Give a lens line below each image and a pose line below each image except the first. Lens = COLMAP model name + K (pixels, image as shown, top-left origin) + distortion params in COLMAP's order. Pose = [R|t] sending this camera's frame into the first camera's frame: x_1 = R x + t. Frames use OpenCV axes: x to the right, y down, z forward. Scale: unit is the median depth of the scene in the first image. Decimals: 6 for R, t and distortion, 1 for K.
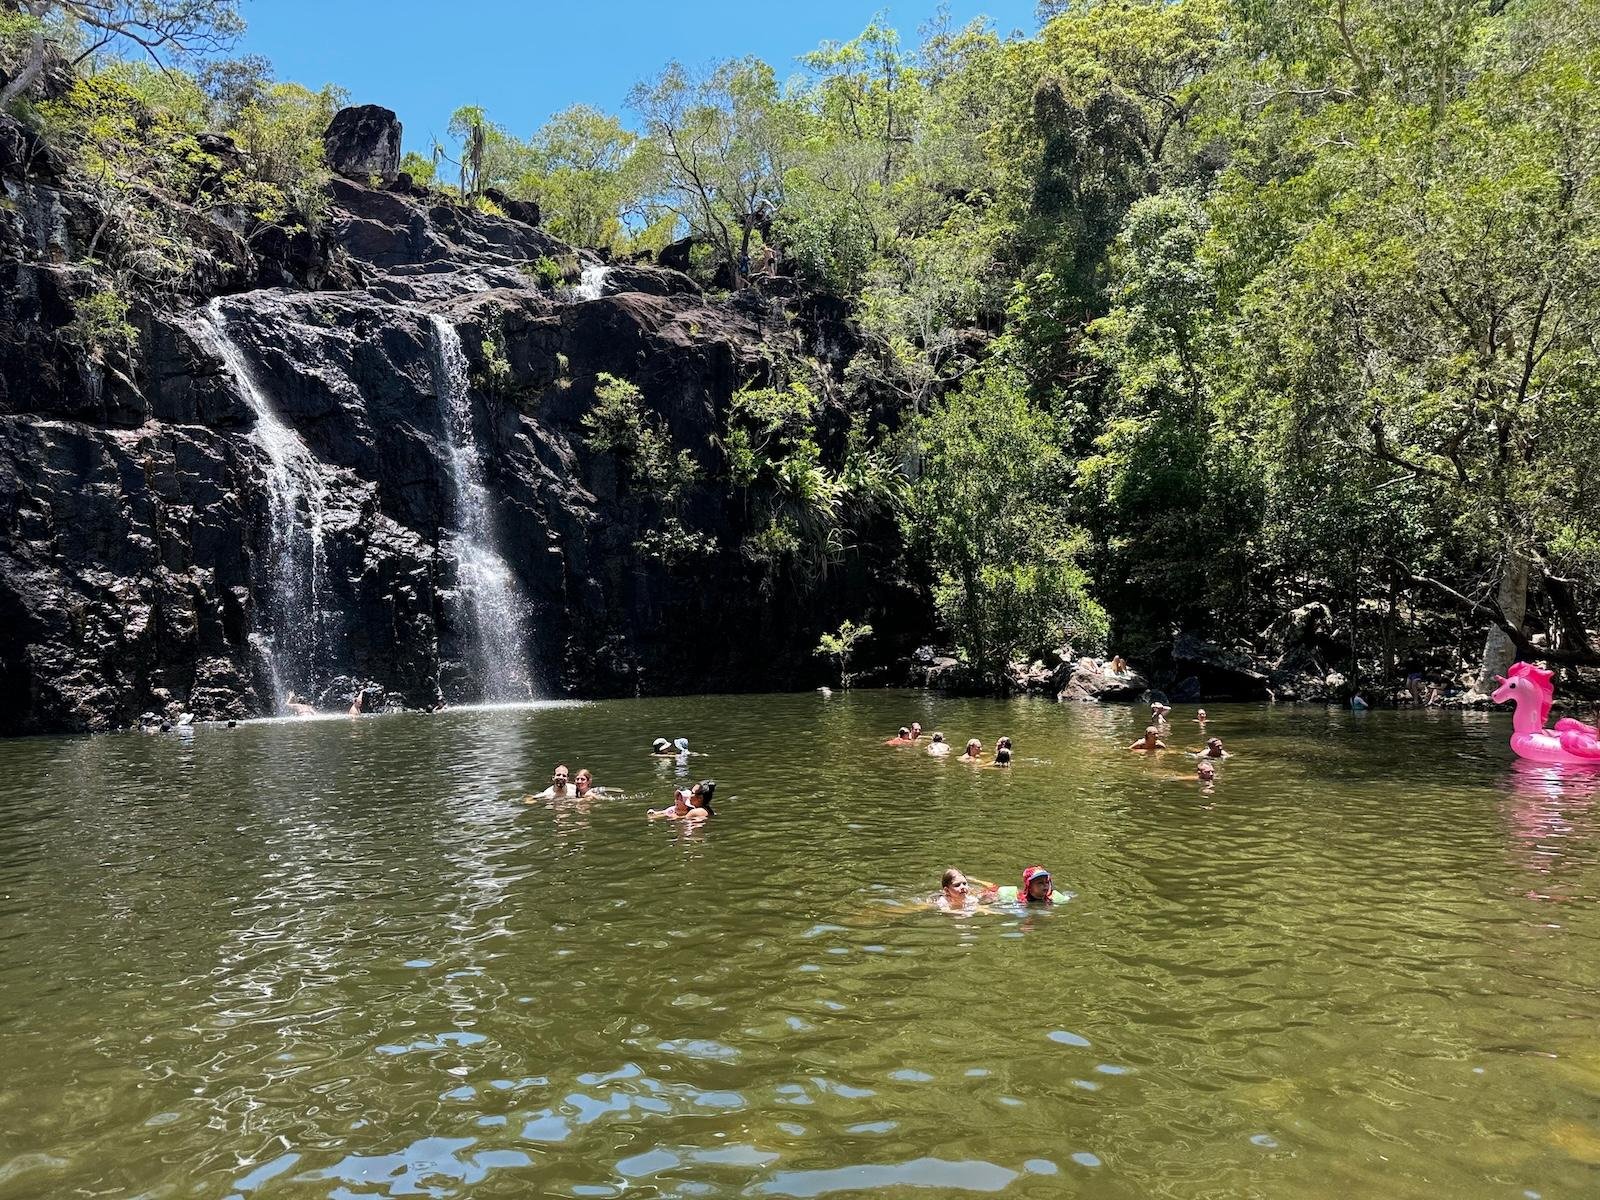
lens RADIAL K [[1144.2, 0, 840.5], [0, 1144.2, 604.0], [0, 0, 1]] dist [0.000515, -0.006990]
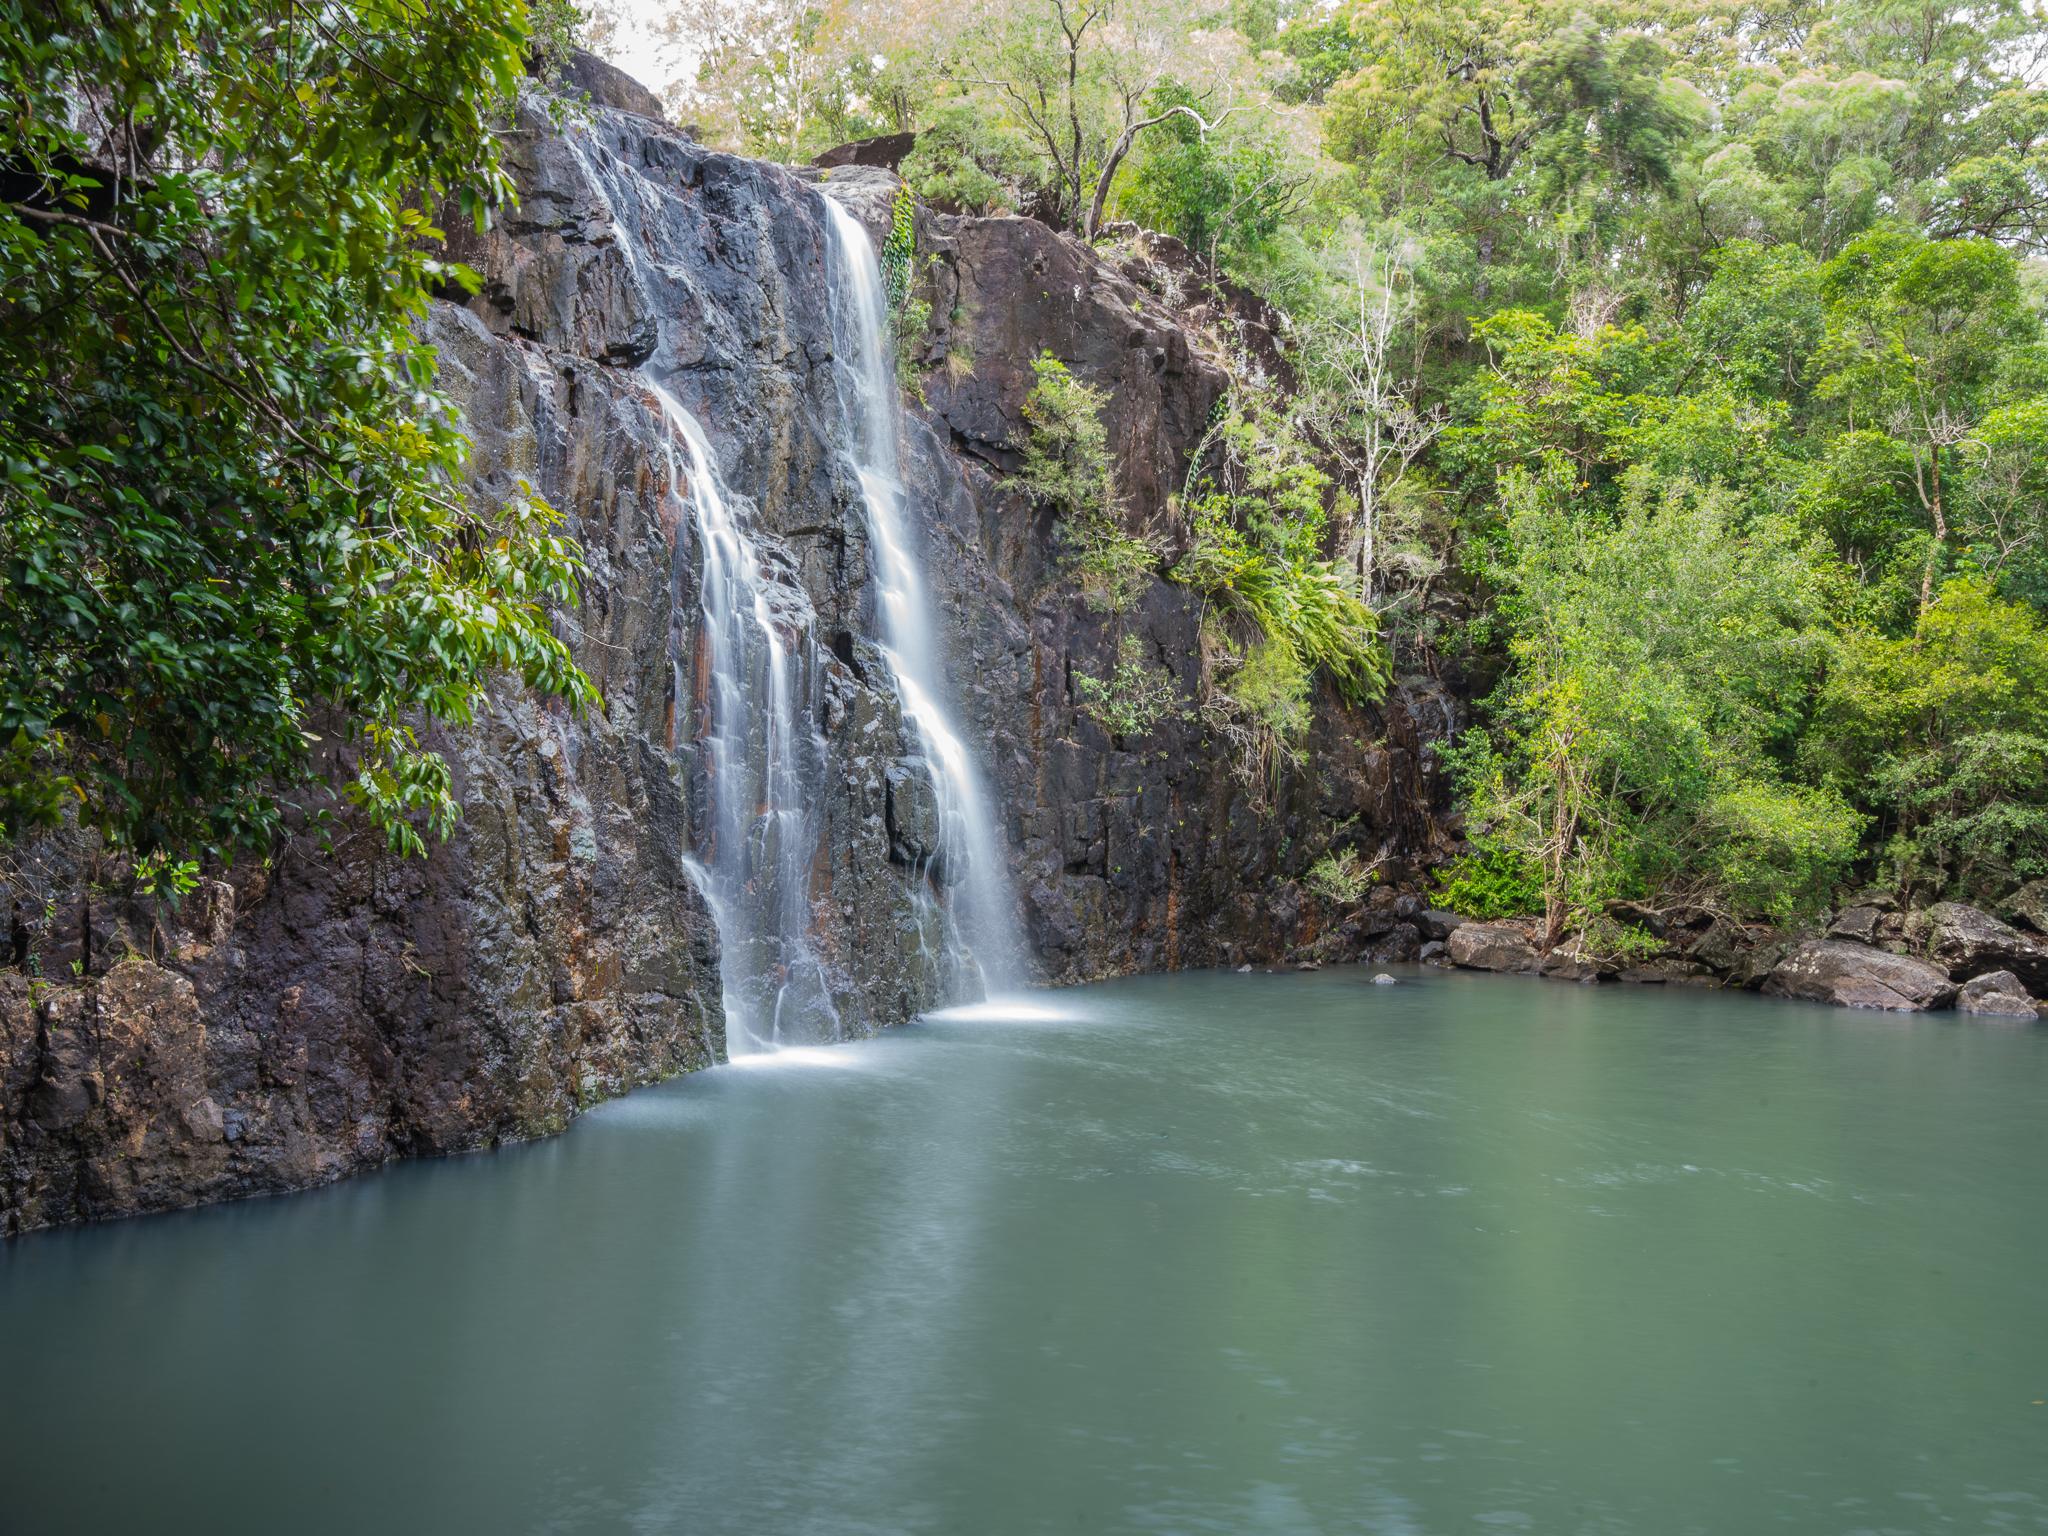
lens RADIAL K [[1679.2, 0, 1037.2], [0, 1679.2, 768.7], [0, 0, 1]] dist [-0.186373, 0.133131]
pose [[0.927750, 0.062549, 0.367924, -0.480668], [-0.065289, 0.997854, -0.005009, -0.010301], [-0.367448, -0.019375, 0.929842, 0.294259]]
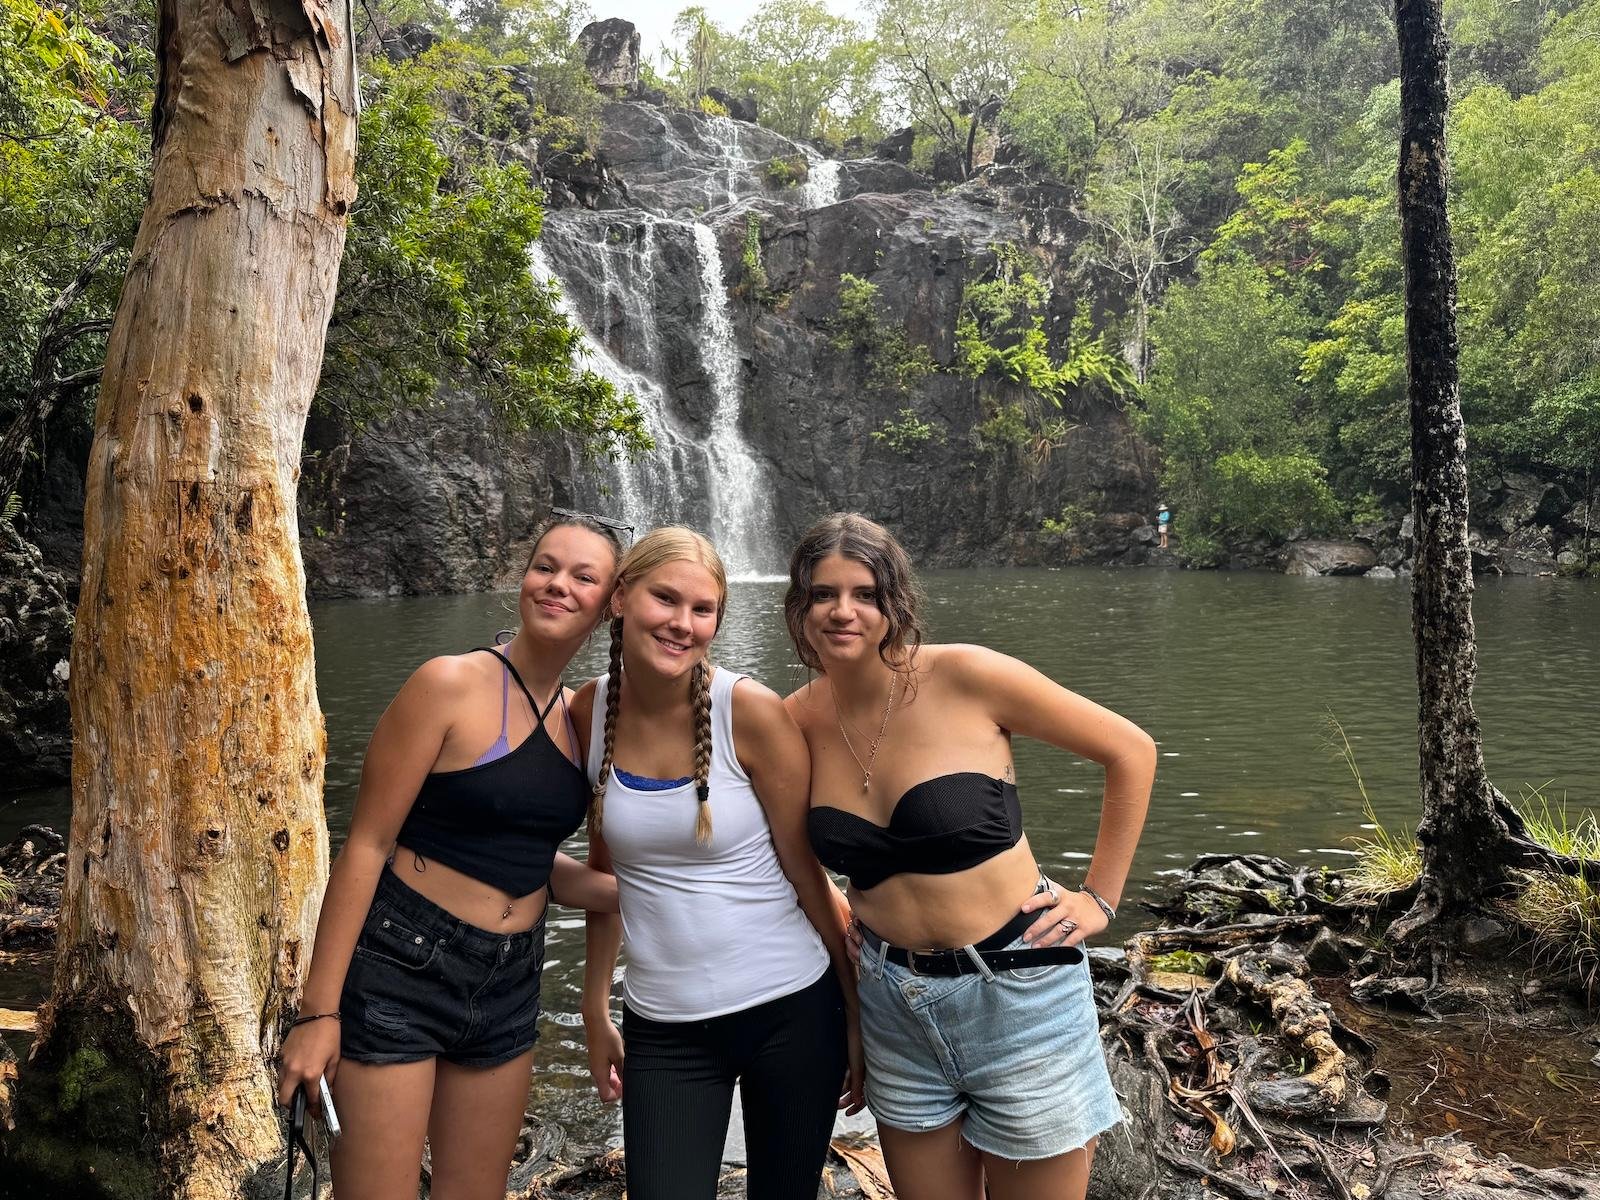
lens RADIAL K [[1132.7, 0, 799.5], [0, 1132.7, 612.3], [0, 0, 1]] dist [0.173819, -0.365746]
pose [[0.983104, 0.011811, -0.182667, -0.048967], [0.008028, 0.994174, 0.107486, -0.000558], [0.182873, -0.107136, 0.977282, -0.106010]]
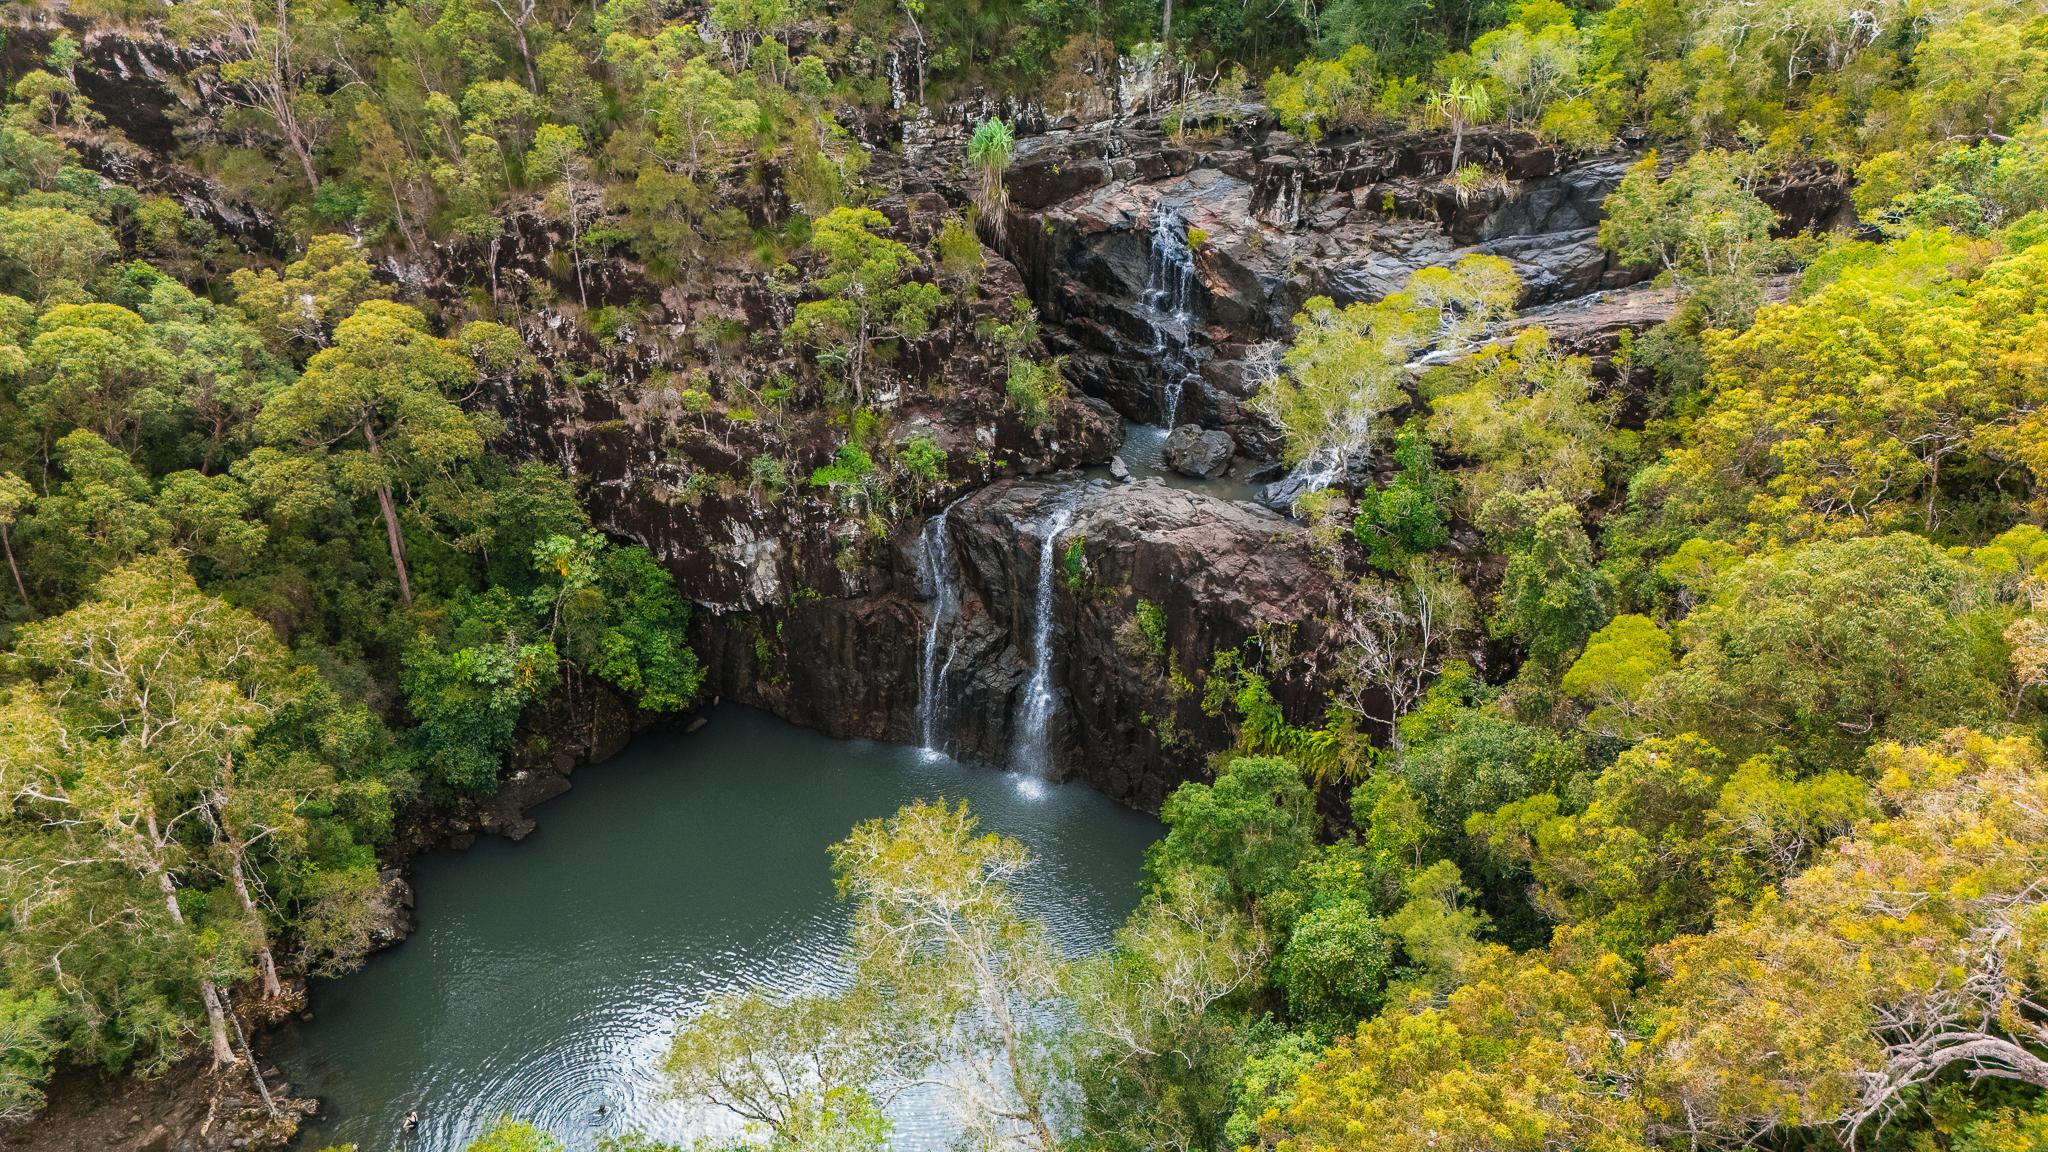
lens RADIAL K [[1514.7, 0, 1024.0], [0, 1514.7, 576.0], [0, 0, 1]] dist [0.116673, -0.000795]
pose [[0.315633, 0.505852, -0.802801, 1.160198], [0.037577, 0.838723, 0.543261, -1.199537], [0.948137, -0.201637, 0.245720, 0.451076]]
